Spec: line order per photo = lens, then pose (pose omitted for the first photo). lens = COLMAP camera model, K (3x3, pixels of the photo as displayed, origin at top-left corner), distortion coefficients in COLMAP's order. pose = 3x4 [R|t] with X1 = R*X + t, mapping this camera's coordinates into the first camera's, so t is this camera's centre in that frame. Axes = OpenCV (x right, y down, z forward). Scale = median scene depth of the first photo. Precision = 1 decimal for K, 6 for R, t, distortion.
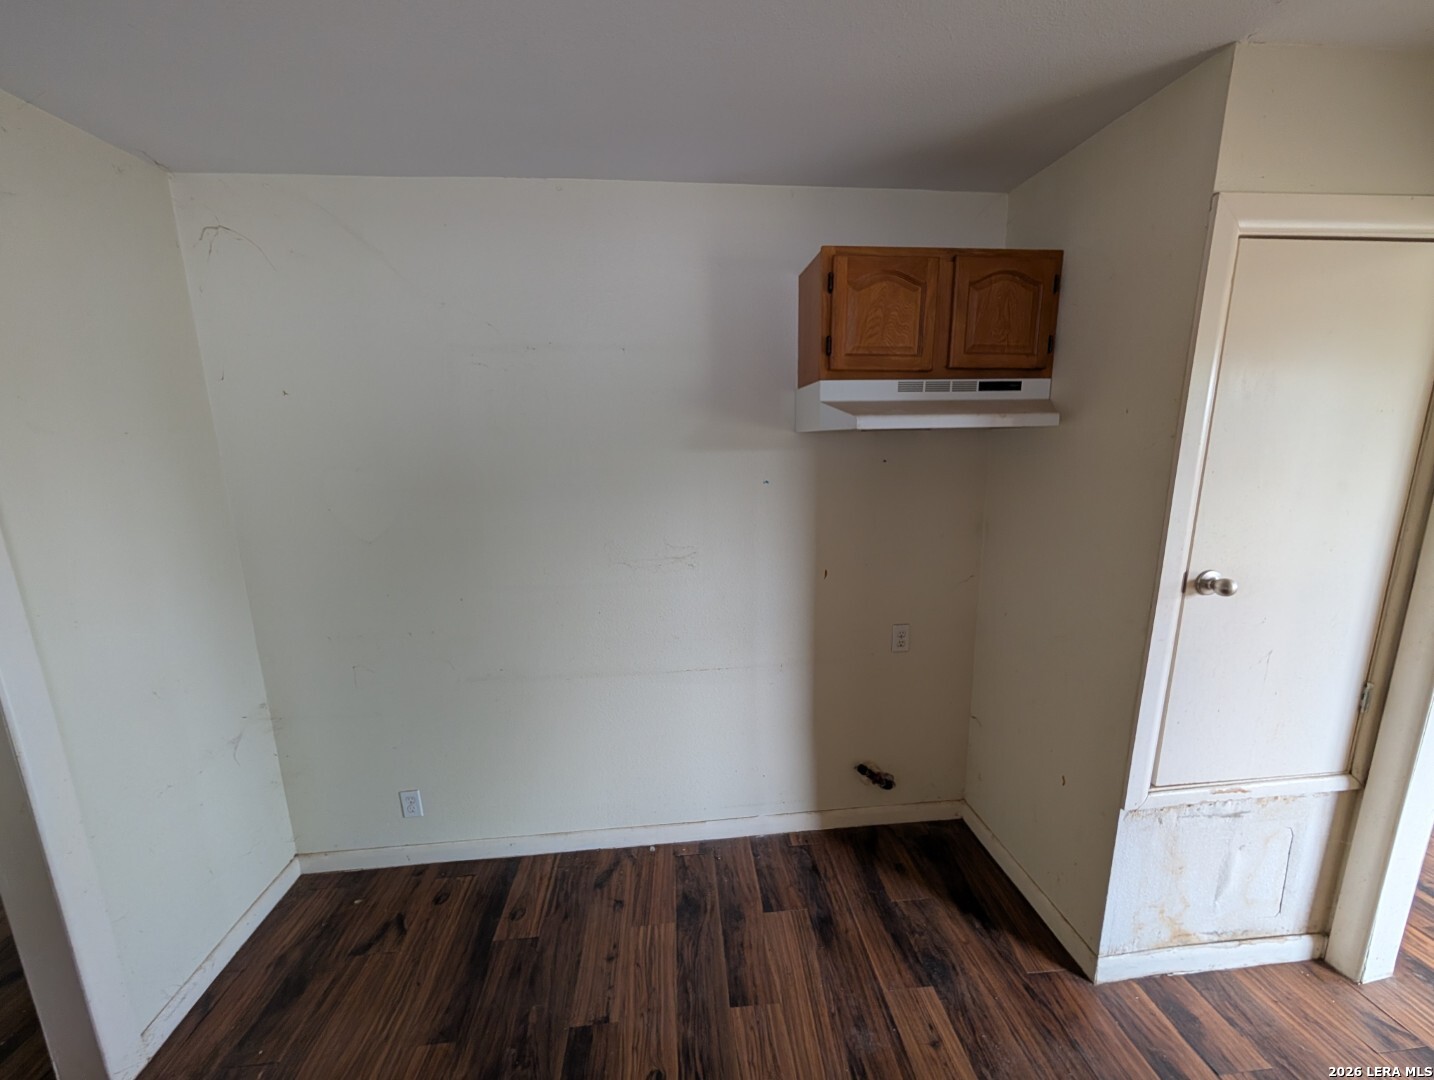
lens RADIAL K [[532.0, 0, 717.0], [0, 532.0, 540.0], [0, 0, 1]] dist [-0.002327, 0.000033]
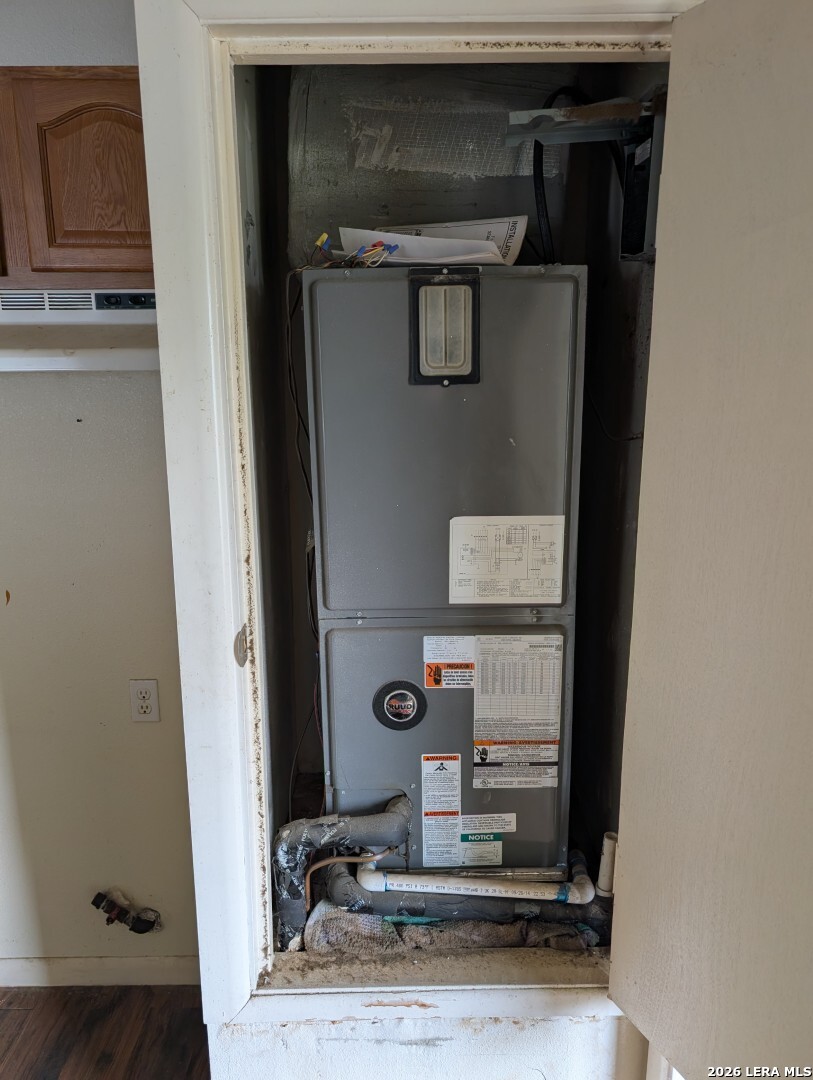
lens RADIAL K [[772.9, 0, 406.5], [0, 772.9, 540.0], [0, 0, 1]] dist [0.006783, -0.001045]
pose [[0.995142, 0.023957, -0.095489, 0.932820], [-0.020322, 0.999038, 0.038863, -0.061214], [0.096328, -0.036734, 0.994672, 0.154824]]
